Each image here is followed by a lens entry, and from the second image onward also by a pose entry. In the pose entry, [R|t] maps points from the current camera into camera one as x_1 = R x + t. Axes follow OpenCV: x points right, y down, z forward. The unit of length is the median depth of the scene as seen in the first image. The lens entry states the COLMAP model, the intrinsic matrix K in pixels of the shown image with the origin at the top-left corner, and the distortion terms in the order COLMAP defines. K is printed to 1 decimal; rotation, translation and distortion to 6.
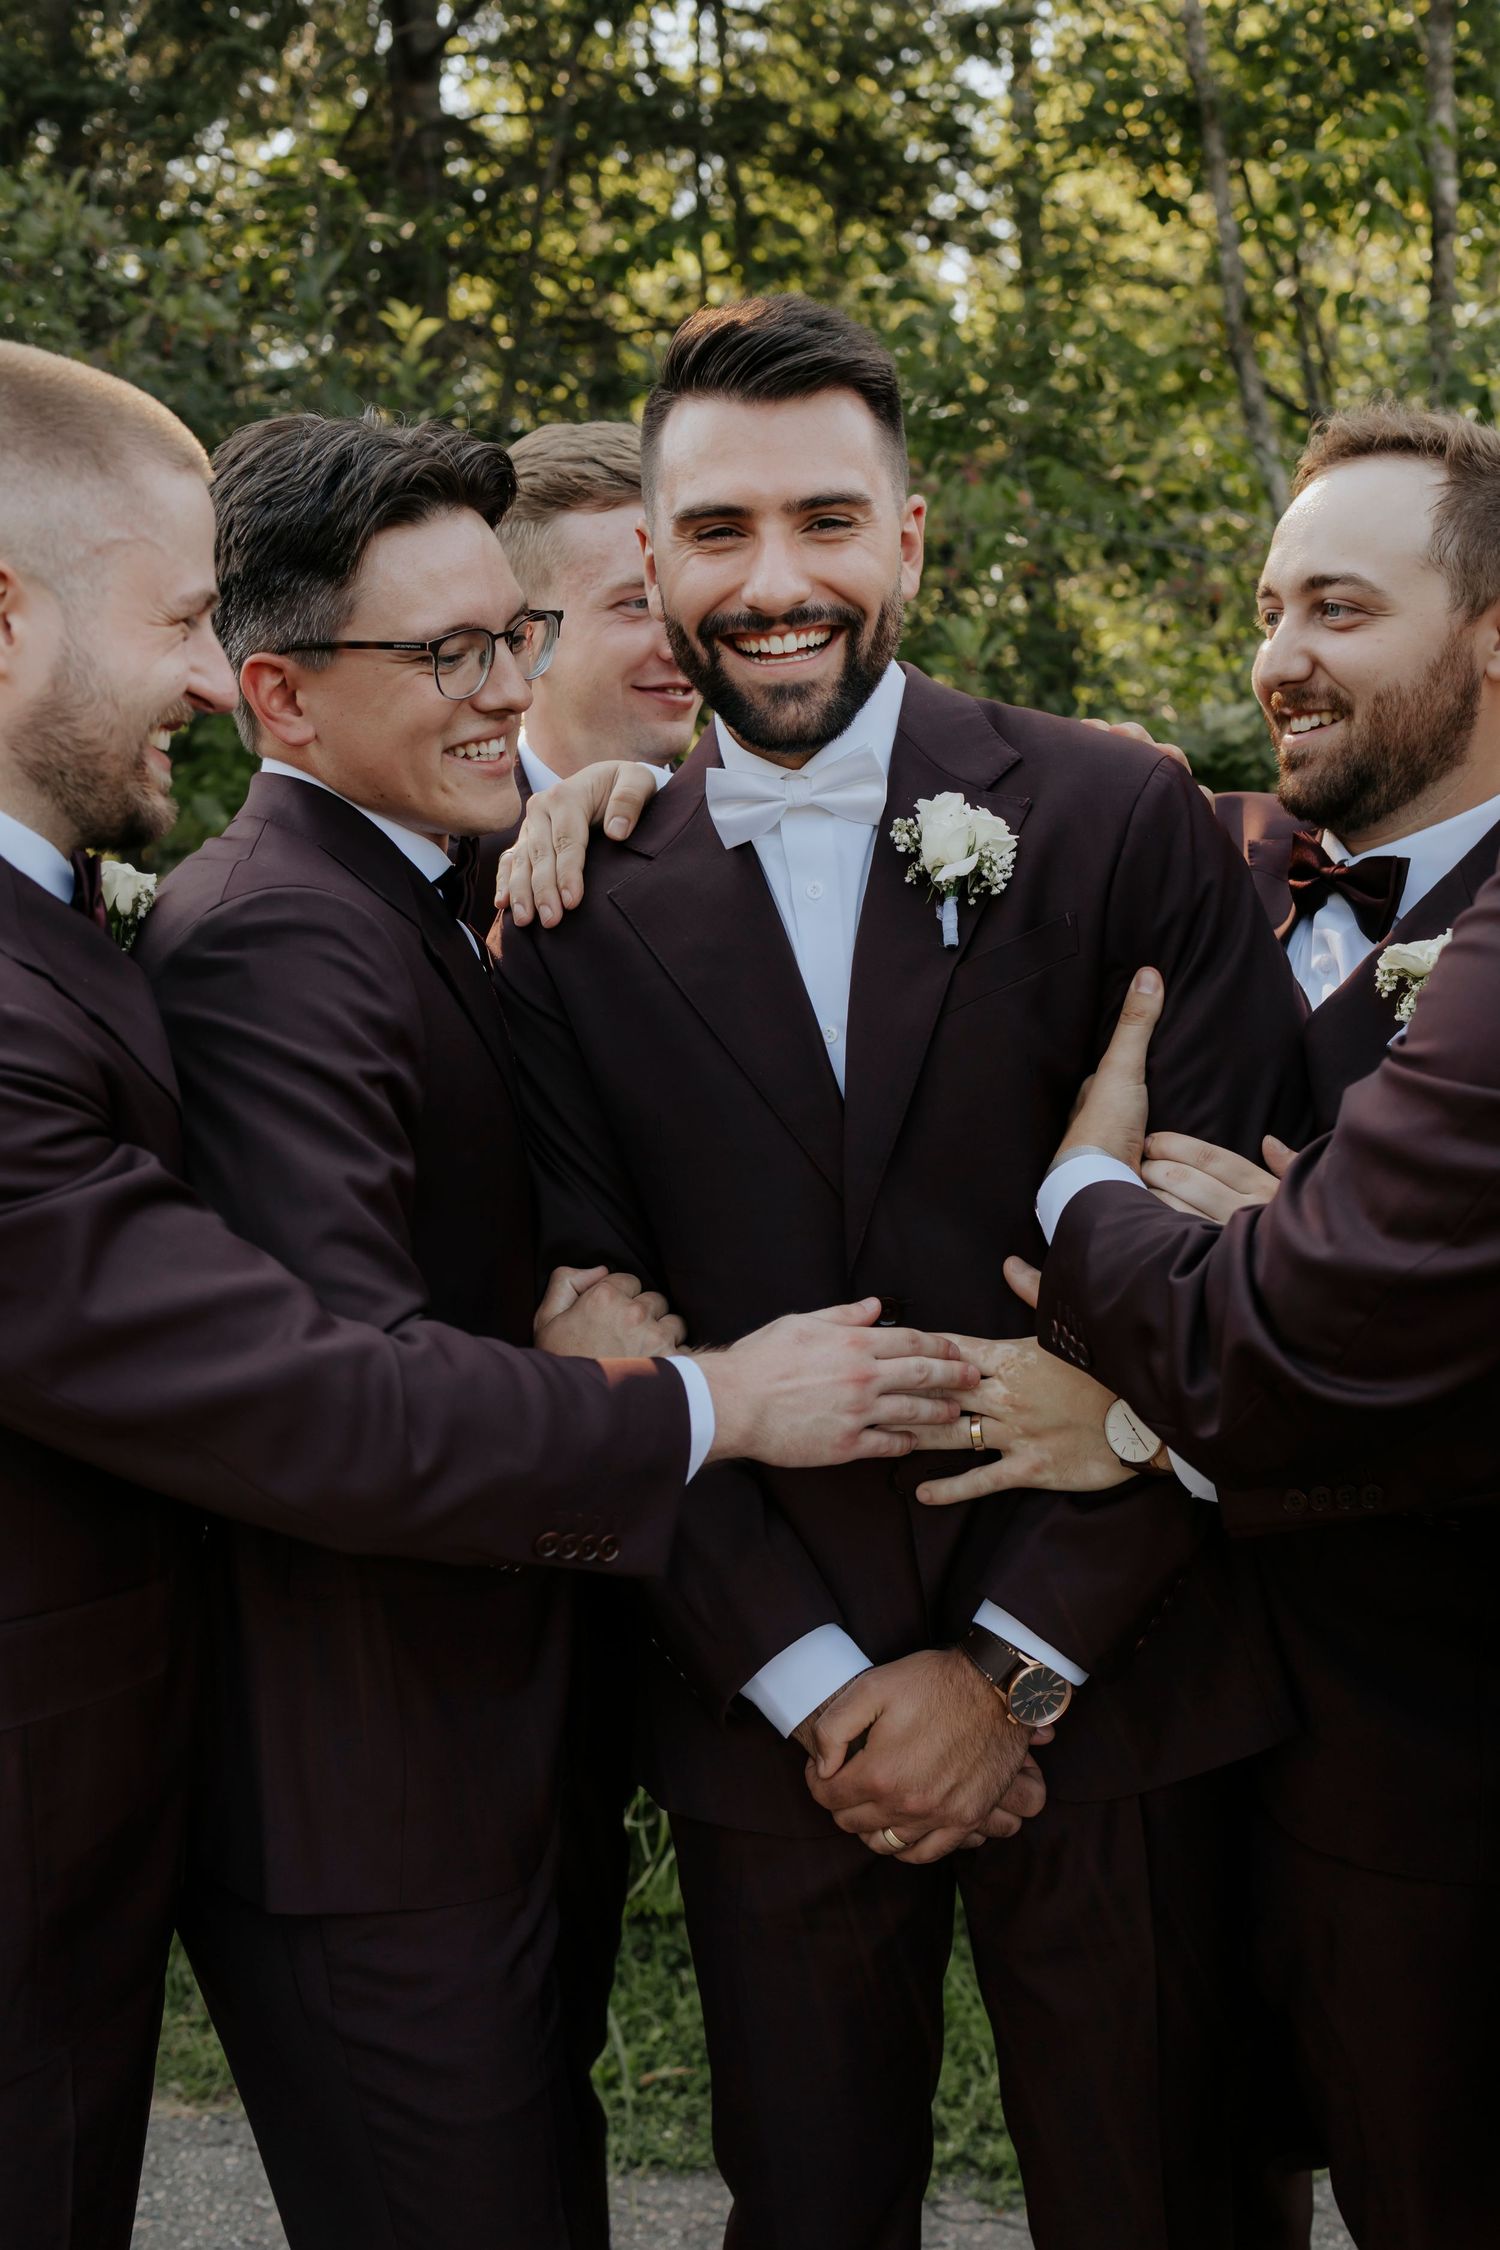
lens RADIAL K [[2334.9, 0, 750.0], [0, 2334.9, 1125.0], [0, 0, 1]] dist [0.061043, -0.005252]
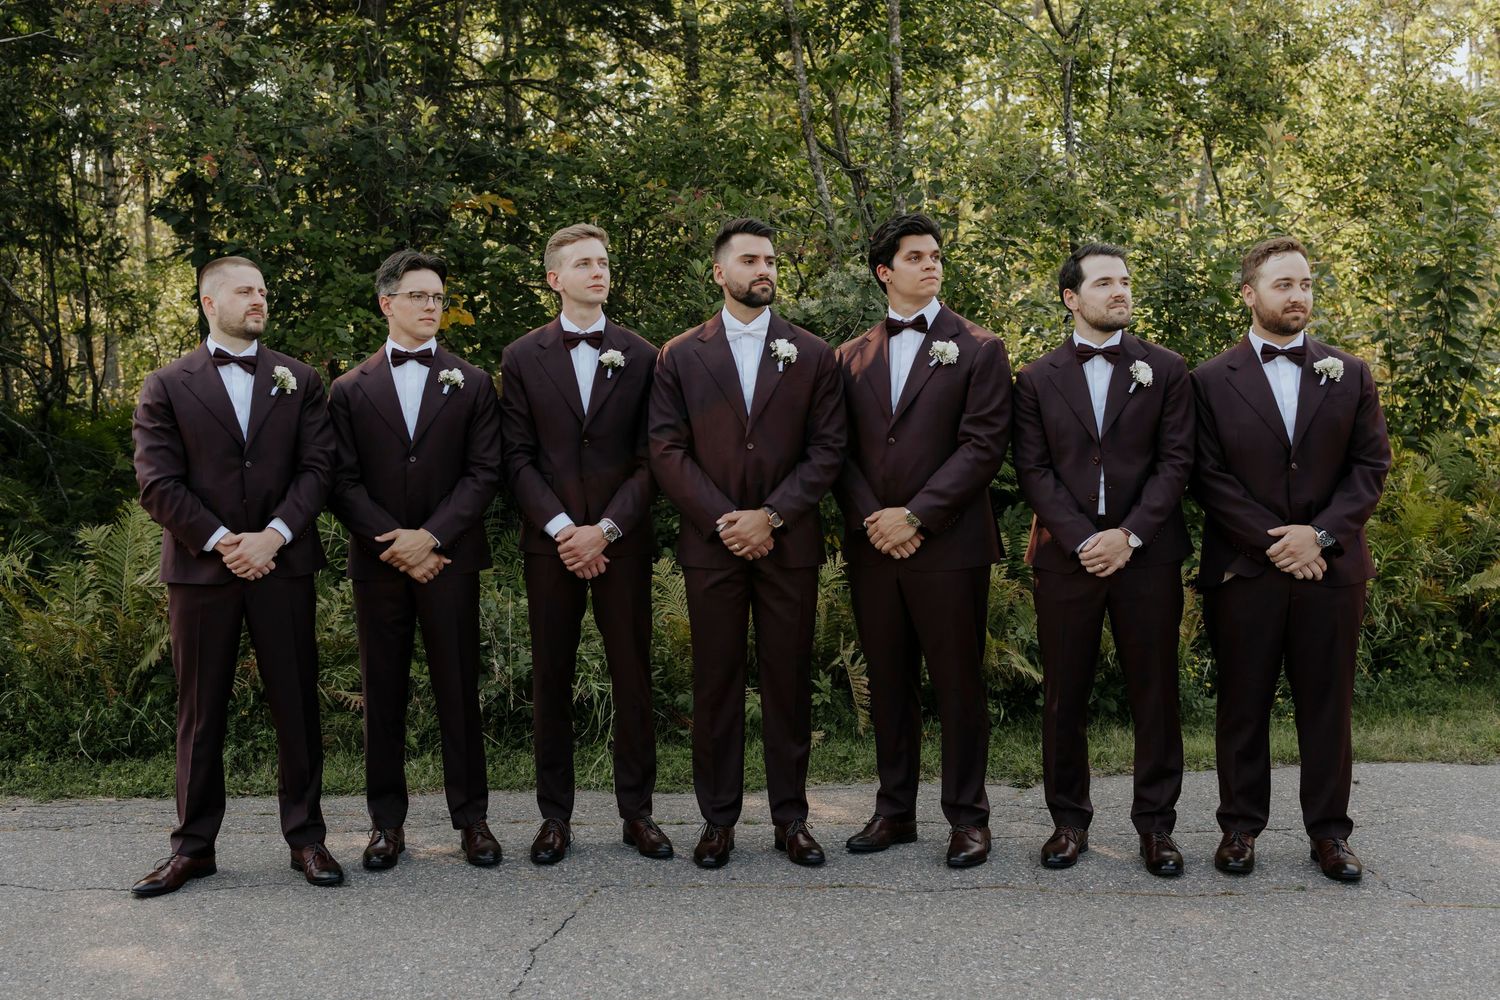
lens RADIAL K [[1531.9, 0, 750.5], [0, 1531.9, 525.4], [0, 0, 1]] dist [0.063625, 0.014212]
pose [[0.983807, -0.008874, 0.179011, -0.207008], [0.011415, 0.999848, -0.013167, 0.106165], [-0.178867, 0.014997, 0.983759, -0.777882]]
